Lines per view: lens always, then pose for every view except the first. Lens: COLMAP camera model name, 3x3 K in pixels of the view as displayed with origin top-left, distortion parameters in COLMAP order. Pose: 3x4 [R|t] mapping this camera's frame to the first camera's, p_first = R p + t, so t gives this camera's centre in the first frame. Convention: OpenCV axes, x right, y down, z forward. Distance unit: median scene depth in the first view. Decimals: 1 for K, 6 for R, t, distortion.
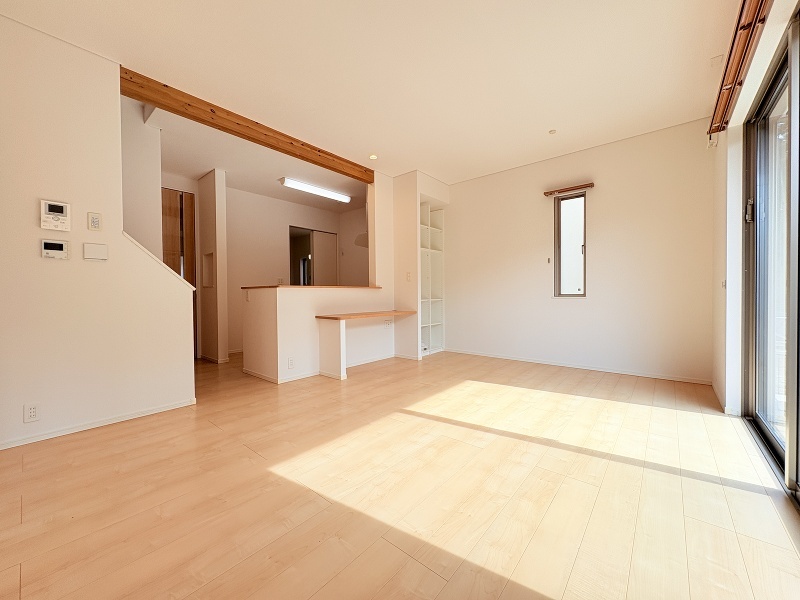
lens RADIAL K [[317.9, 0, 399.8], [0, 317.9, 296.5], [0, 0, 1]] dist [-0.001172, 0.000828]
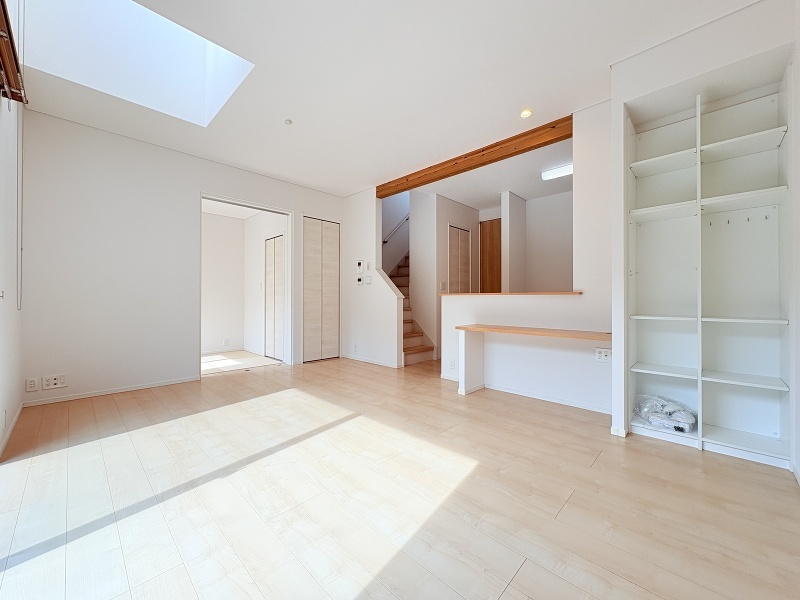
lens RADIAL K [[317.9, 0, 400.0], [0, 317.9, 298.5], [0, 0, 1]] dist [-0.001172, 0.000828]
pose [[-0.067513, 0.006599, -0.997697, 1.085696], [-0.010756, 0.999915, 0.007341, -0.033633], [0.997660, 0.011227, -0.067436, 1.261431]]
